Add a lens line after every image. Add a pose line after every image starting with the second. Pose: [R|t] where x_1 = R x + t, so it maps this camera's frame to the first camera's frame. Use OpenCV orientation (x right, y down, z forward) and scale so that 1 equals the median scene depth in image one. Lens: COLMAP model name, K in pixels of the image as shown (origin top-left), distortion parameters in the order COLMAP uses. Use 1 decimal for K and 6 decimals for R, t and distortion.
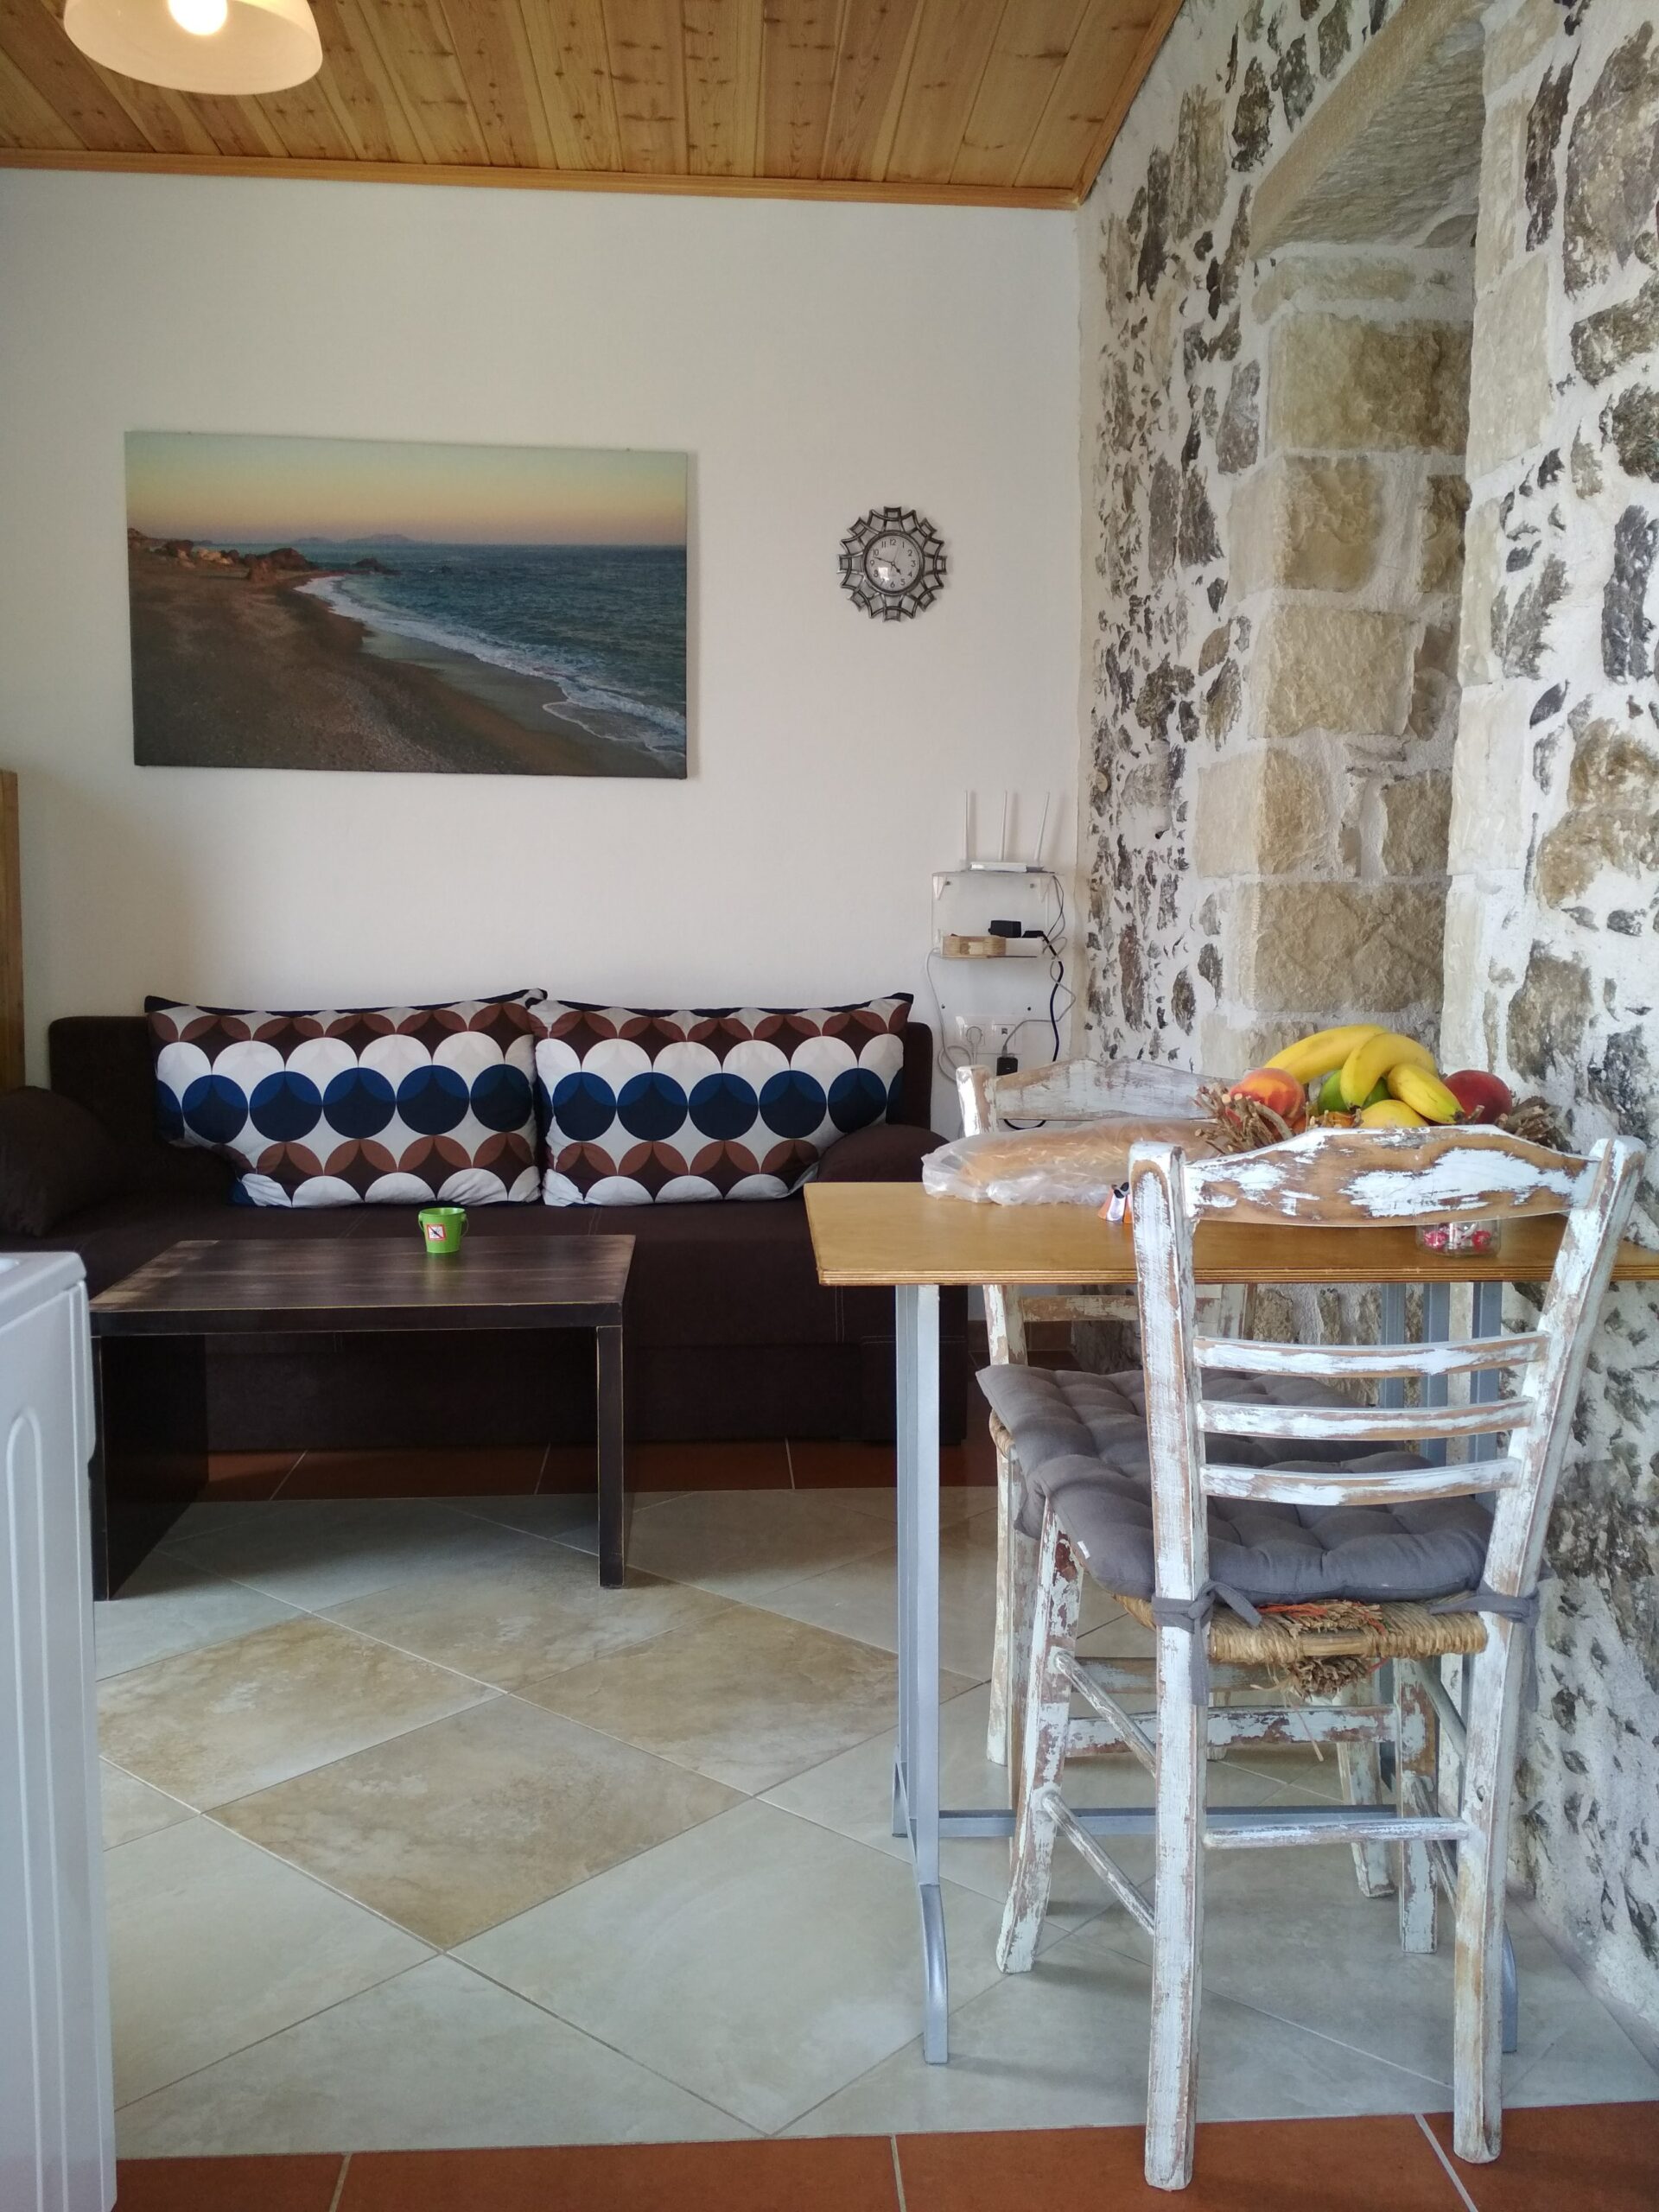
lens RADIAL K [[2000.0, 0, 831.3], [0, 2000.0, 1115.5], [0, 0, 1]] dist [0.090225, -0.186127]
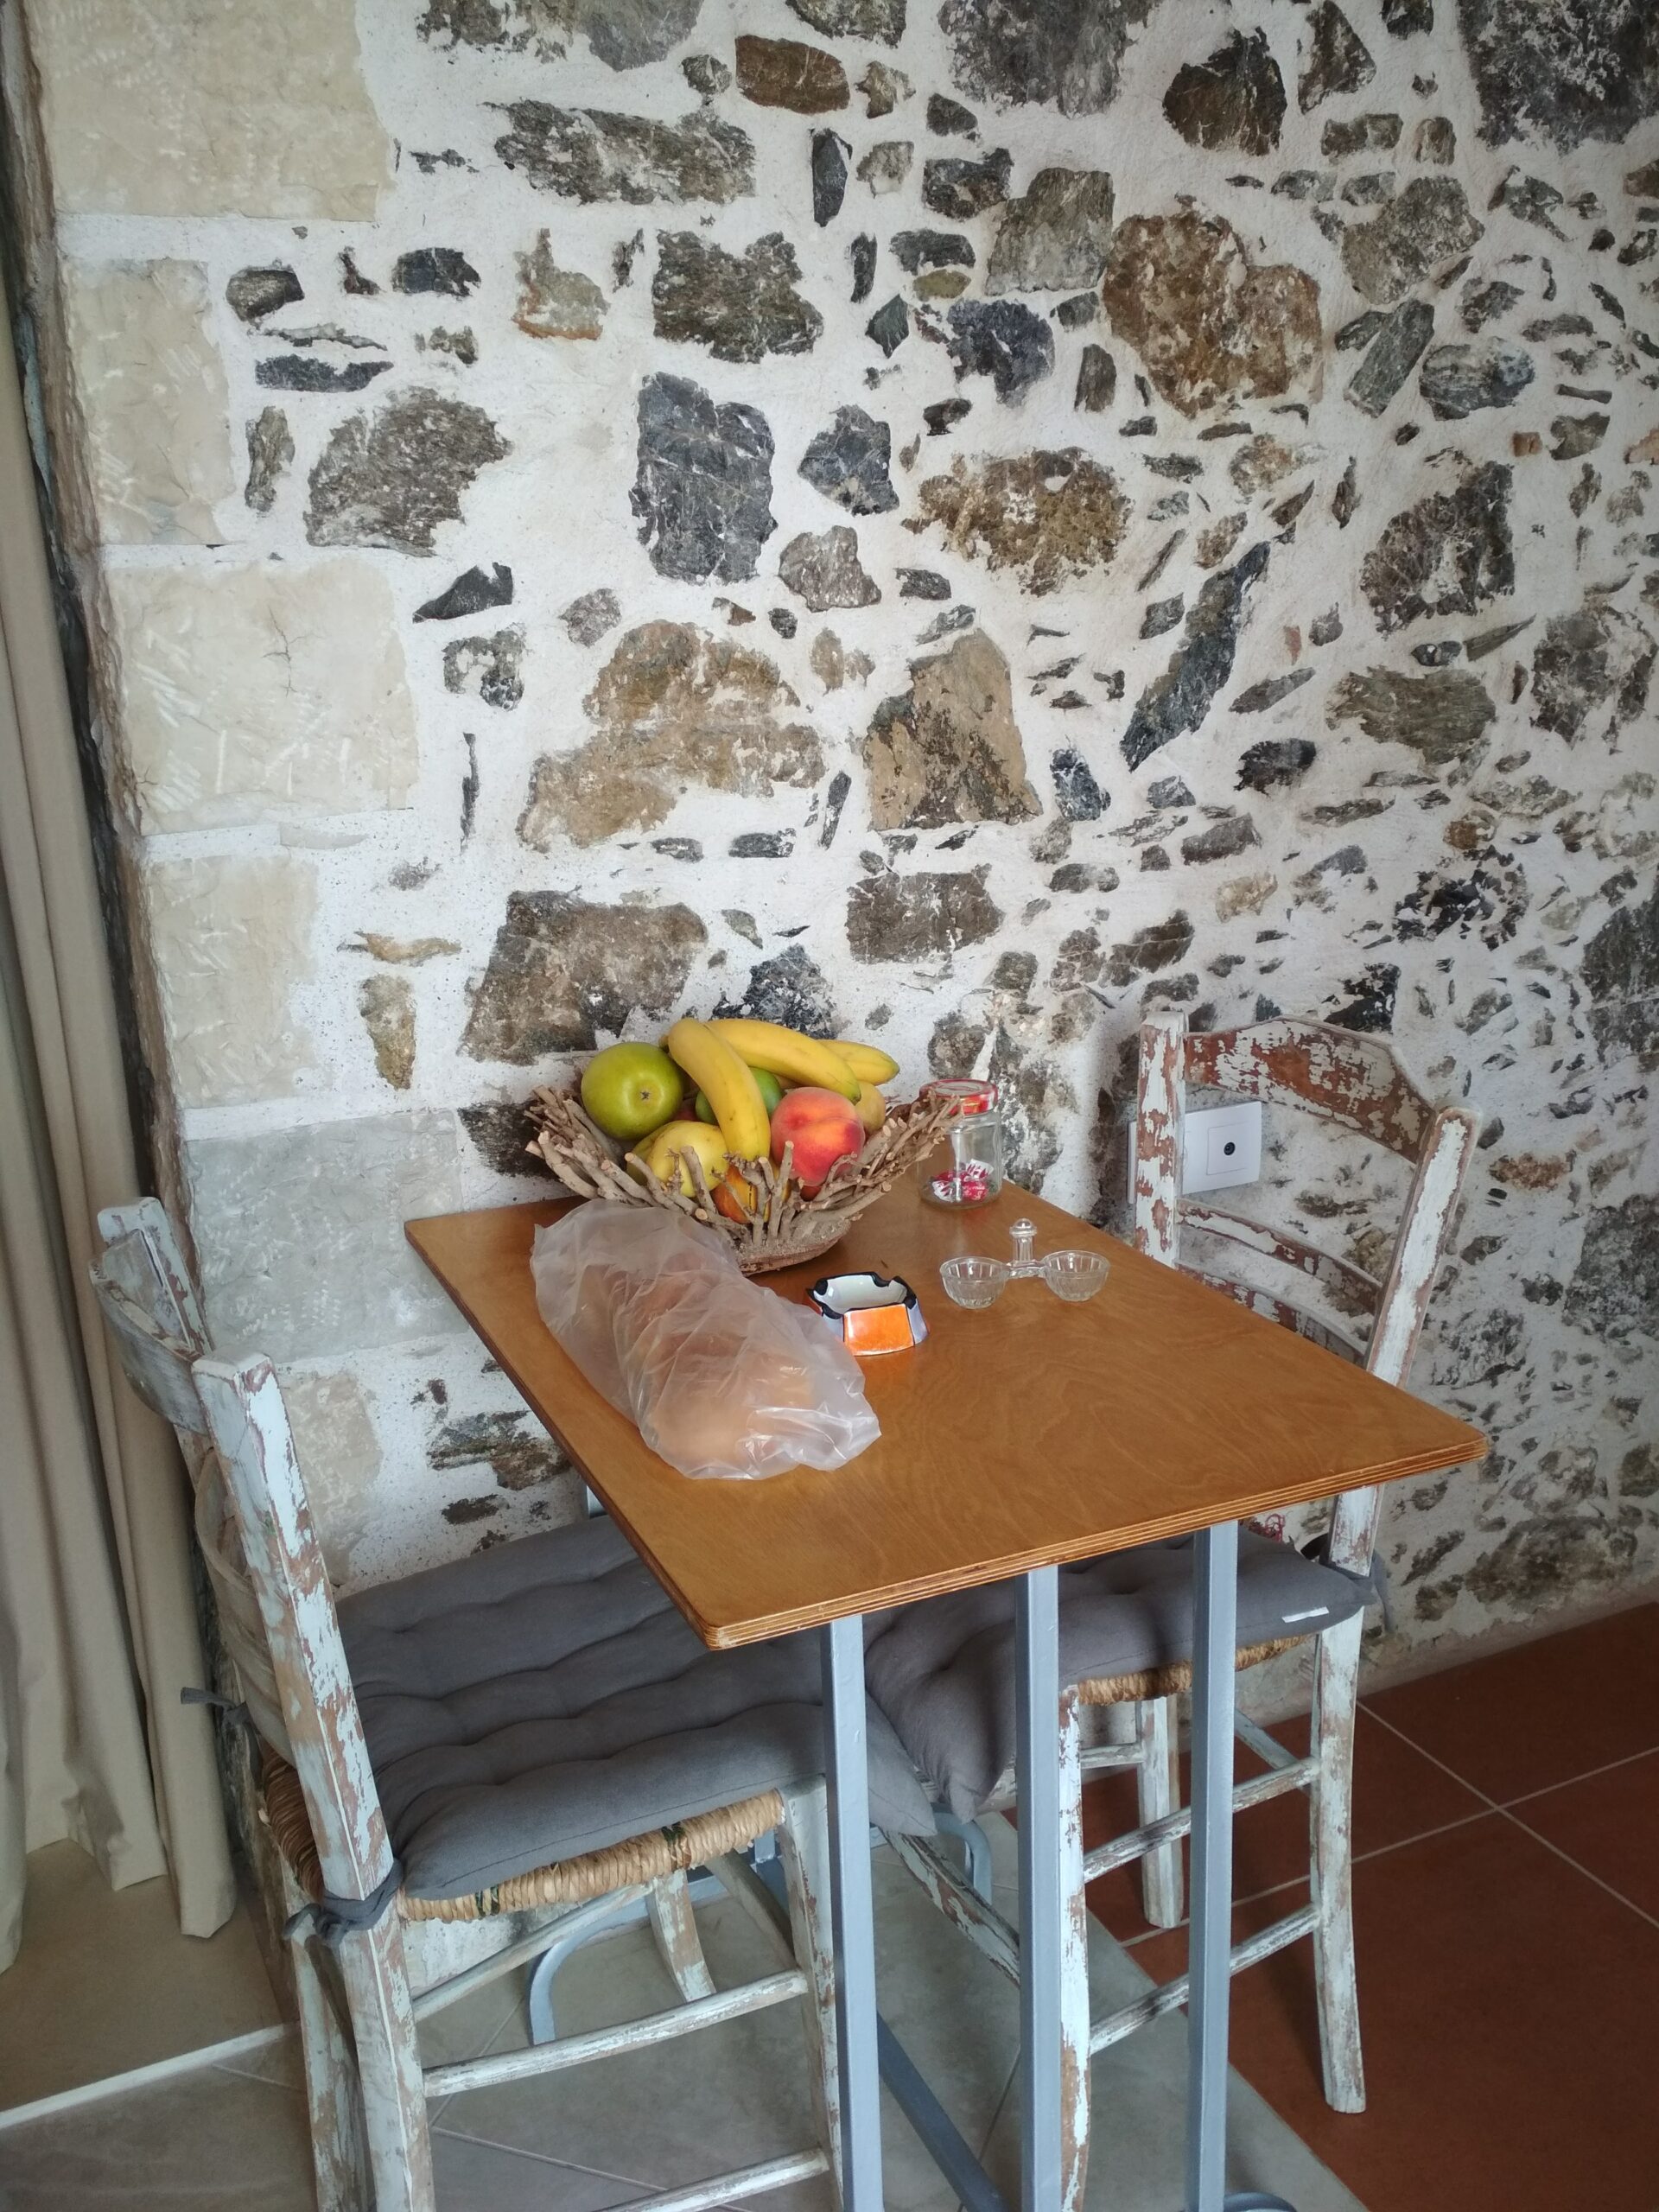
lens RADIAL K [[2000.0, 0, 839.5], [0, 2000.0, 1105.6], [0, 0, 1]] dist [0.090225, -0.186127]
pose [[-0.369969, -0.227599, 0.900734, -0.264956], [0.135967, 0.945824, 0.294840, -0.135590], [-0.919041, 0.231551, -0.318980, 0.696823]]
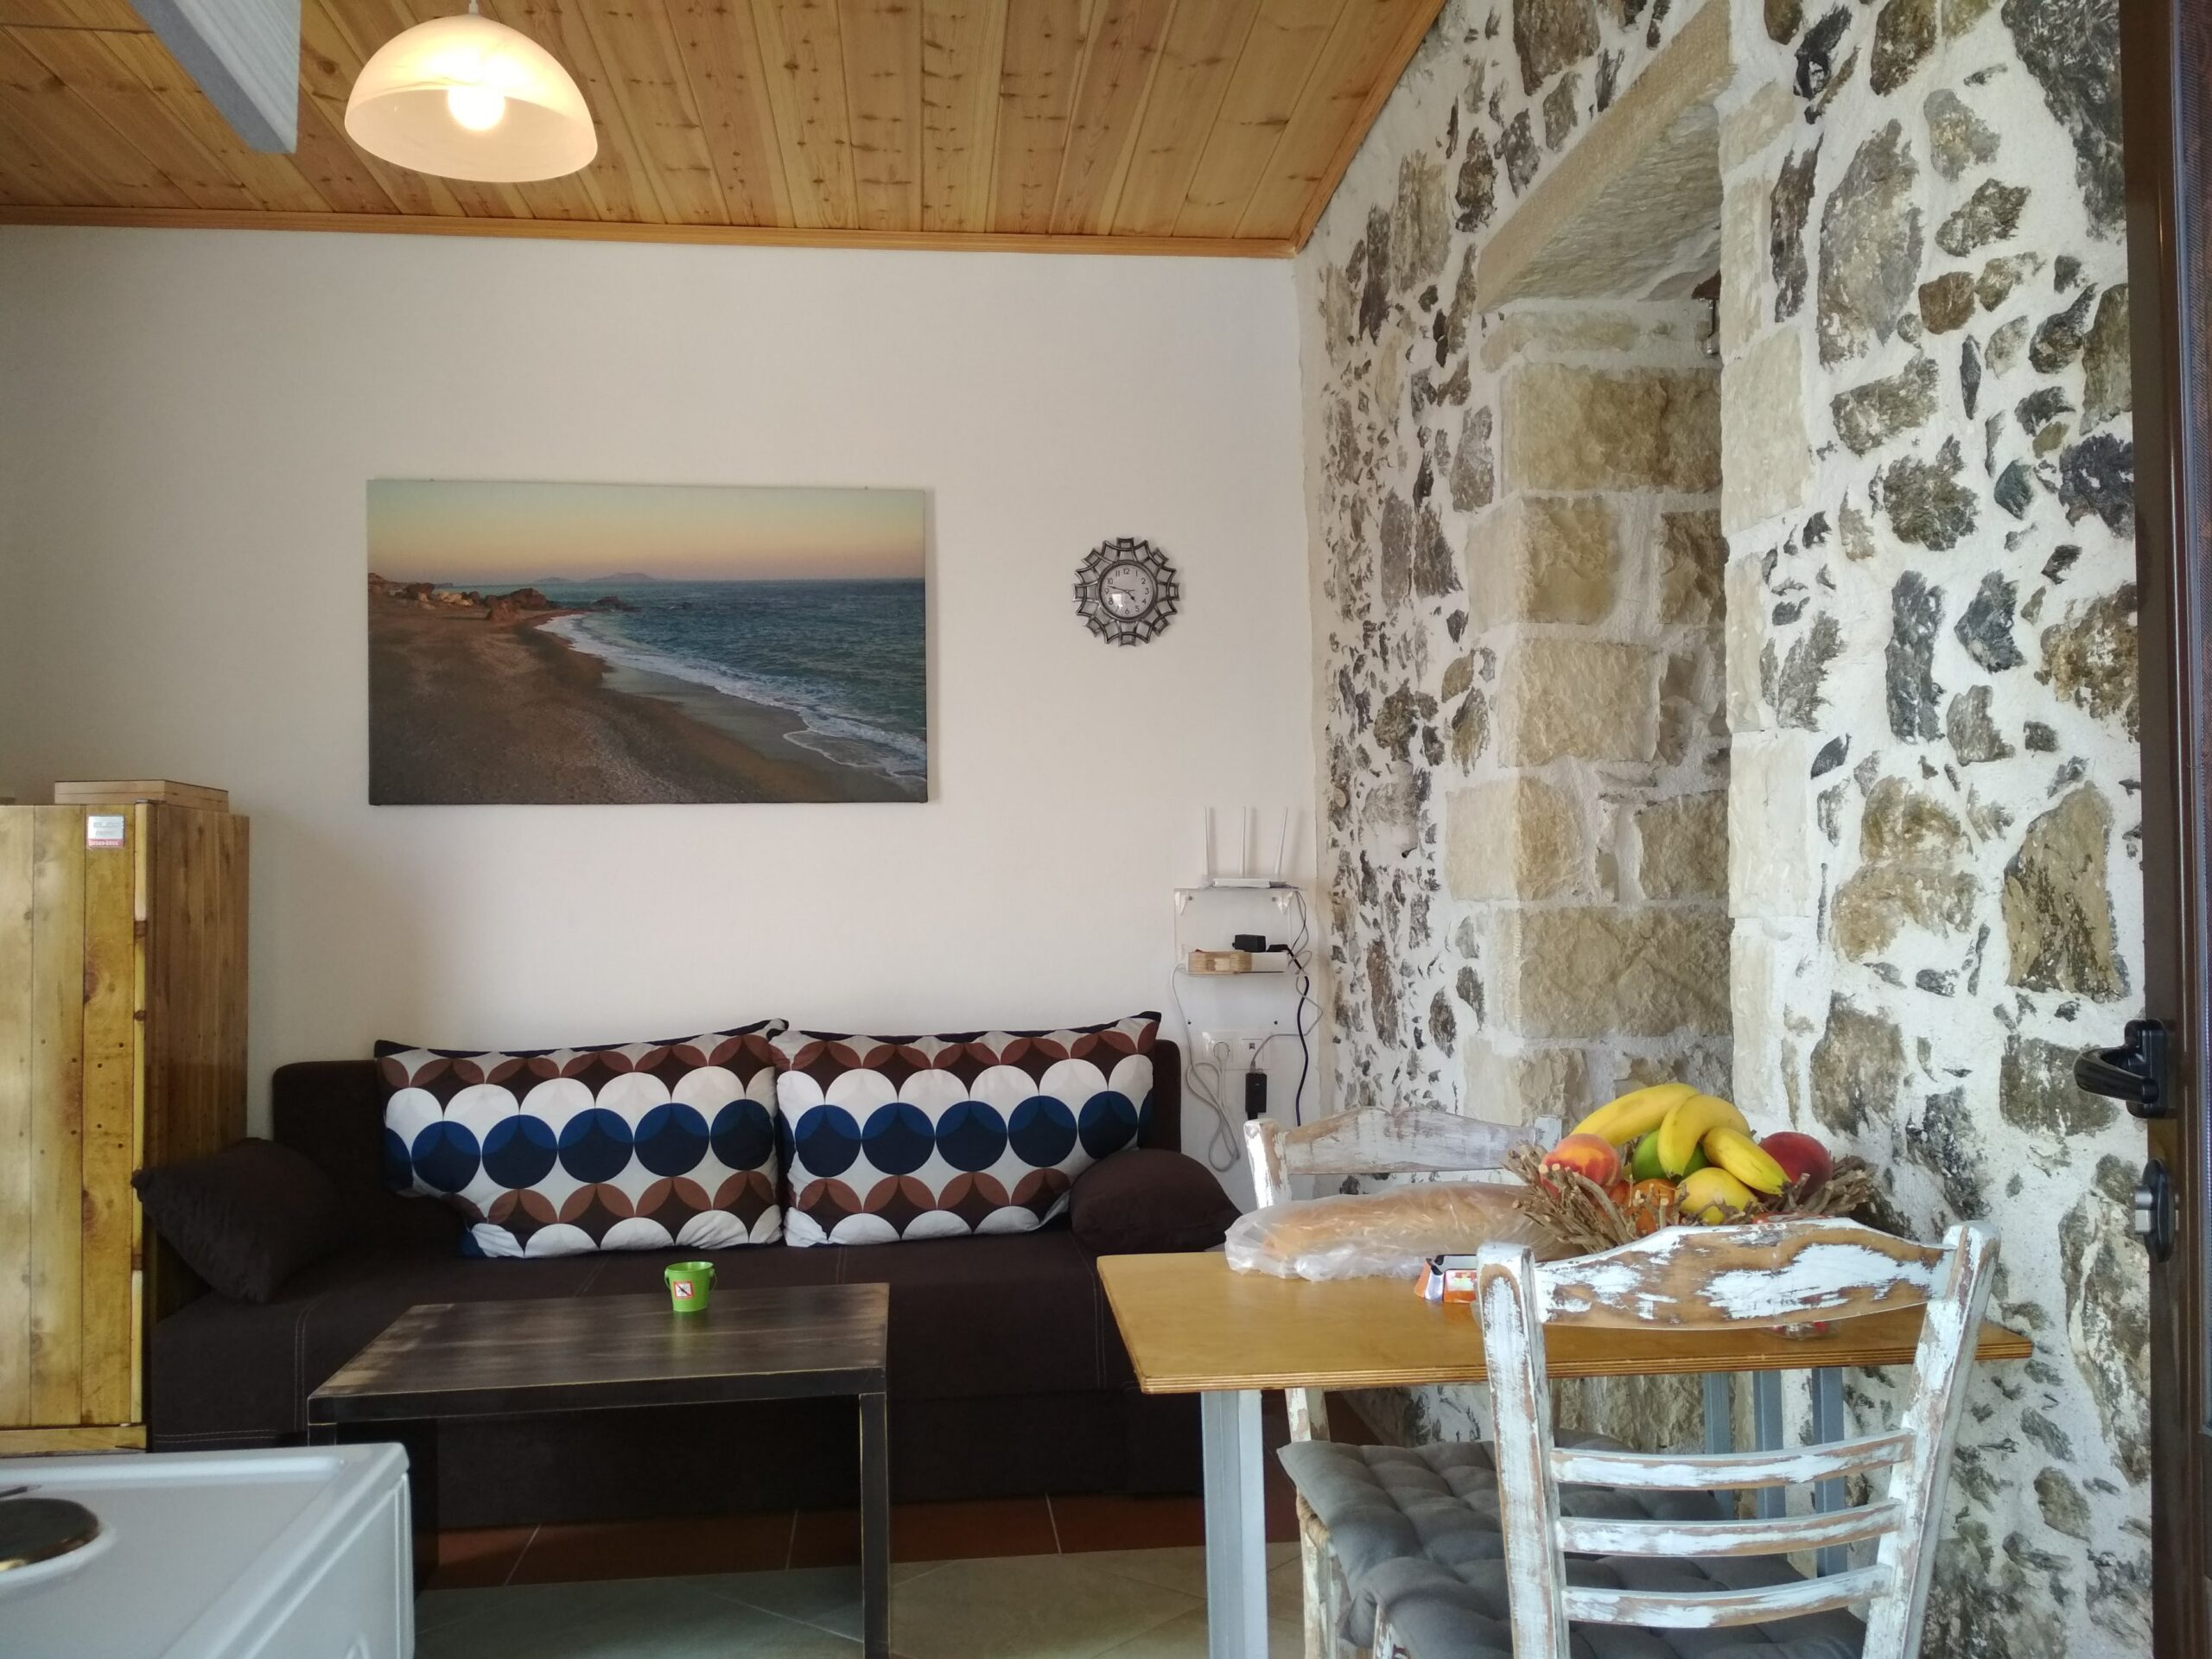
lens RADIAL K [[2000.0, 0, 1102.6], [0, 2000.0, 839.1], [0, 0, 1]] dist [0.090225, -0.186127]
pose [[0.999114, -0.021862, 0.035960, -0.026244], [0.026229, 0.991701, -0.125865, -0.027627], [-0.032910, 0.126696, 0.991395, 0.012733]]
